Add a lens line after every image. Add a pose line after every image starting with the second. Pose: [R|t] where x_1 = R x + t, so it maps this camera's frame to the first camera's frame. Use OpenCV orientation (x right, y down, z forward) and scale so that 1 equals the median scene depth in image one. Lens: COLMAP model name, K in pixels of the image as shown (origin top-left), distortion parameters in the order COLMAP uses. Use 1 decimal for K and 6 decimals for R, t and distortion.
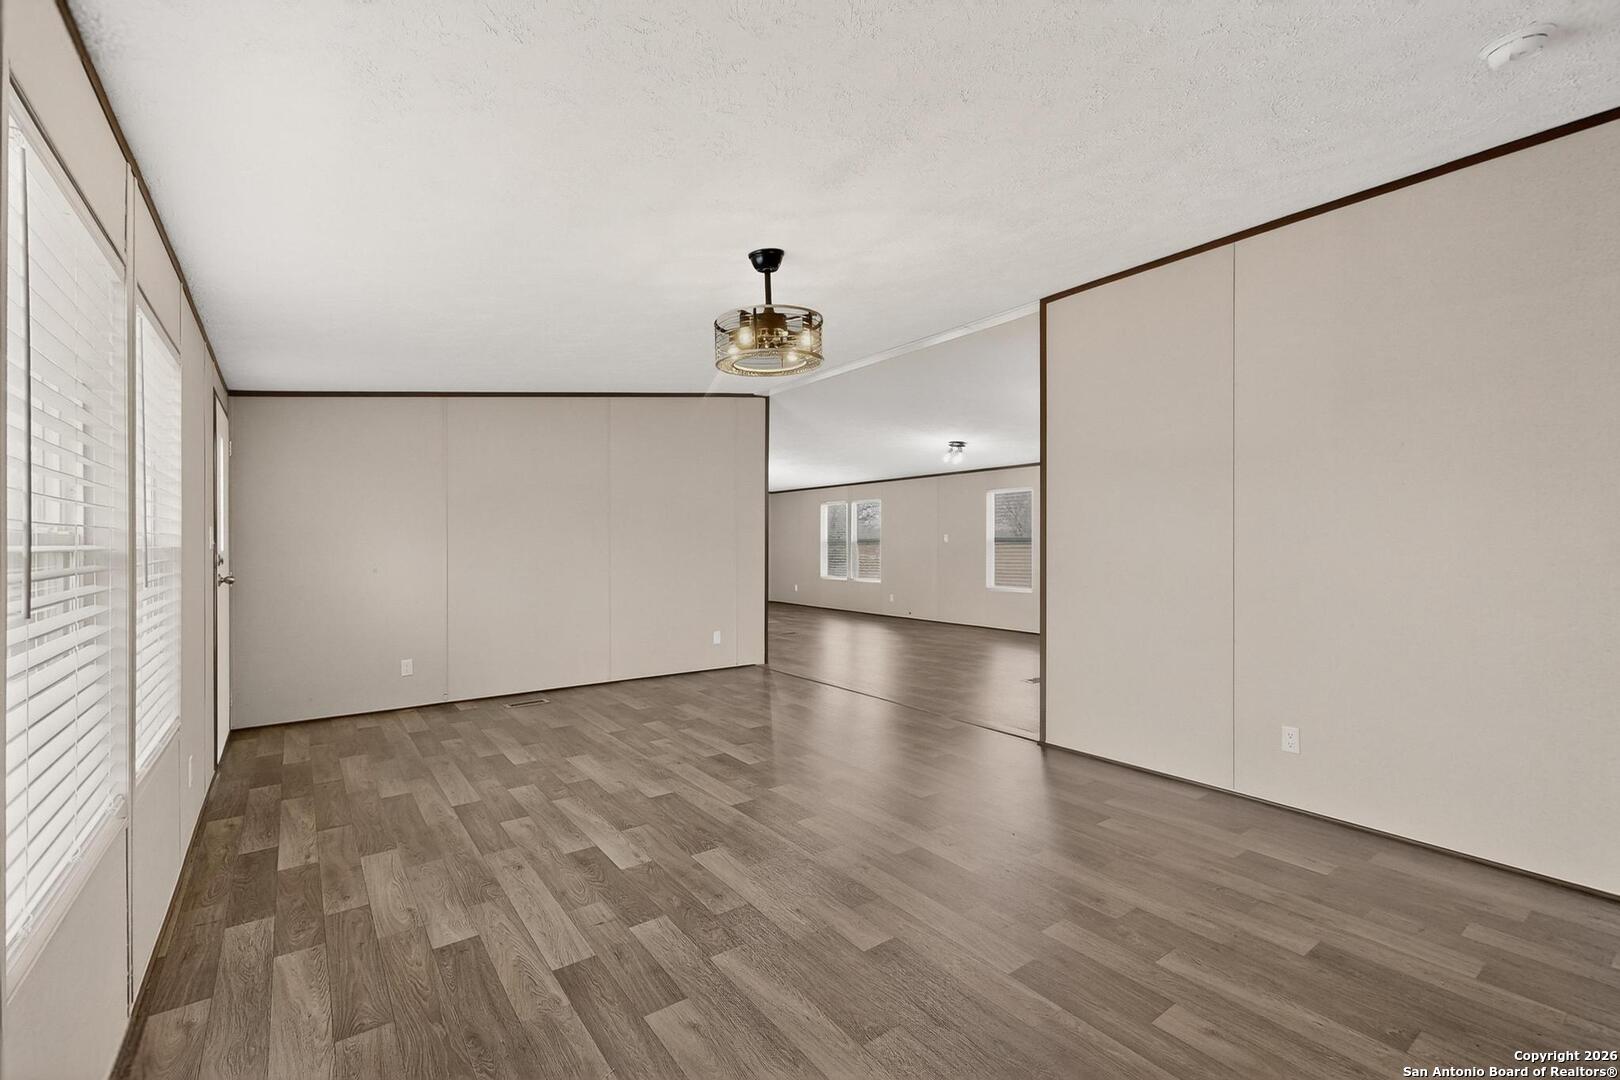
lens RADIAL K [[705.2, 0, 799.9], [0, 705.2, 541.7], [0, 0, 1]] dist [0.002967, 0.000032]
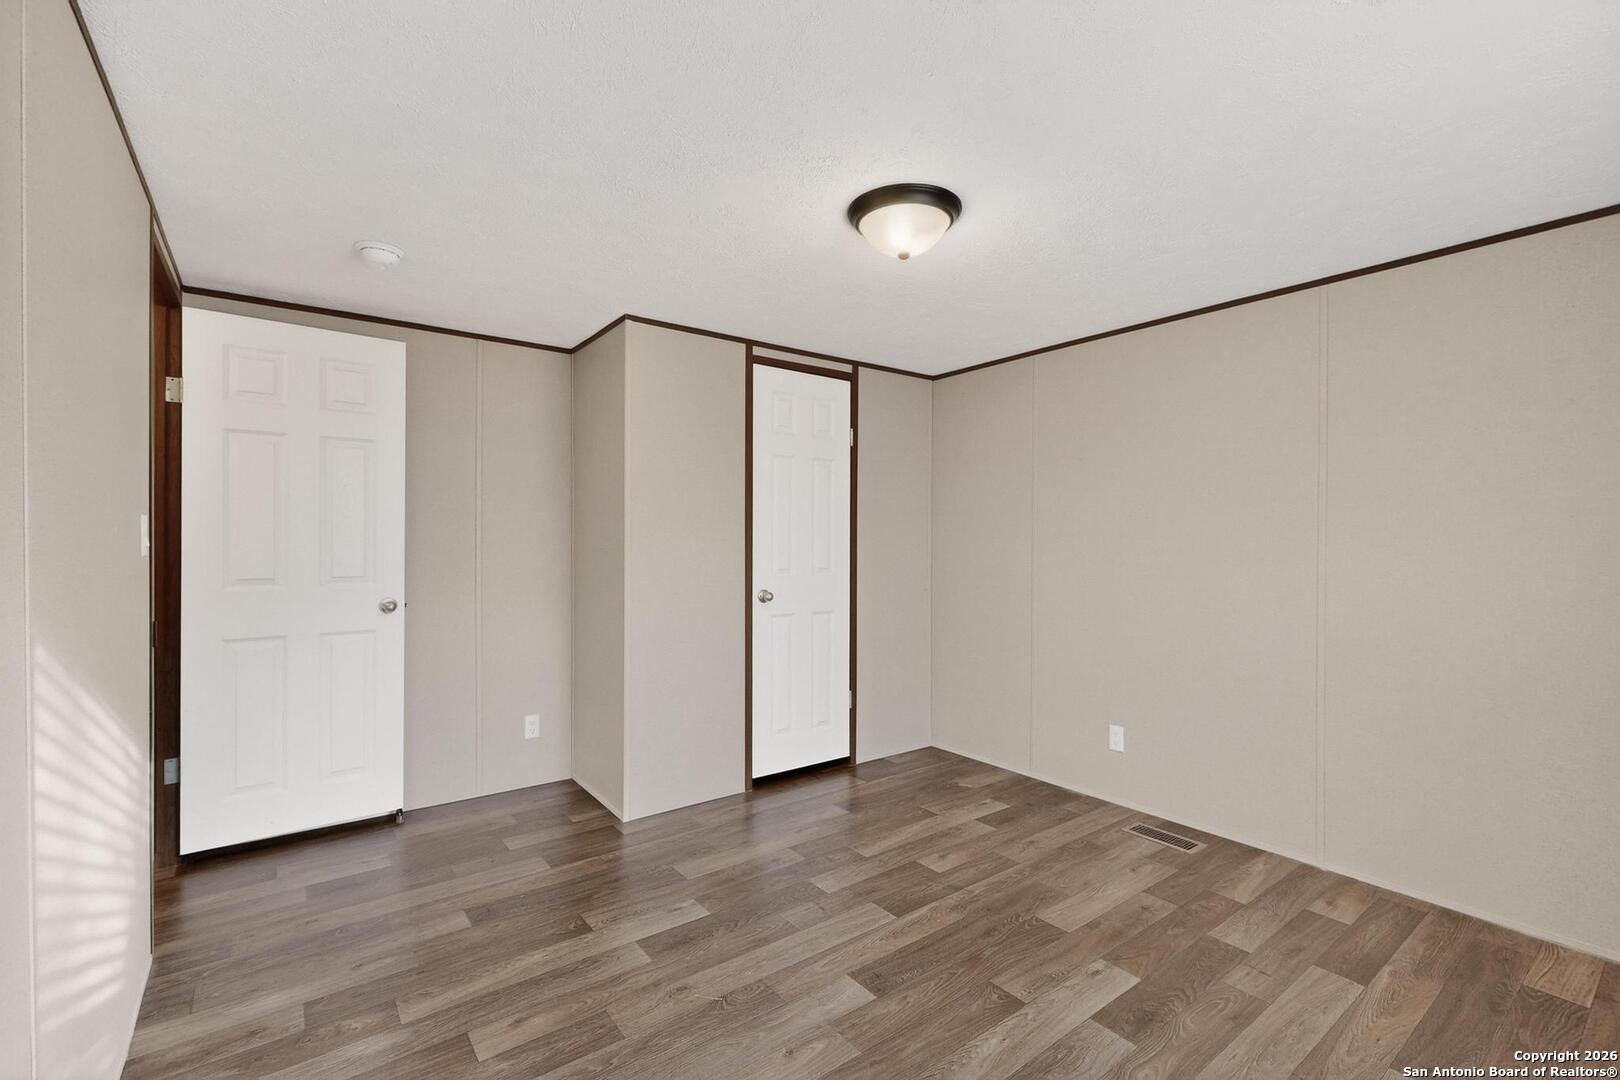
lens RADIAL K [[705.2, 0, 810.7], [0, 705.2, 544.4], [0, 0, 1]] dist [0.002967, 0.000032]
pose [[-0.028460, -0.004042, 0.999587, -0.437449], [-0.001752, 0.999990, 0.003994, 0.001791], [-0.999593, -0.001638, -0.028466, 0.610647]]
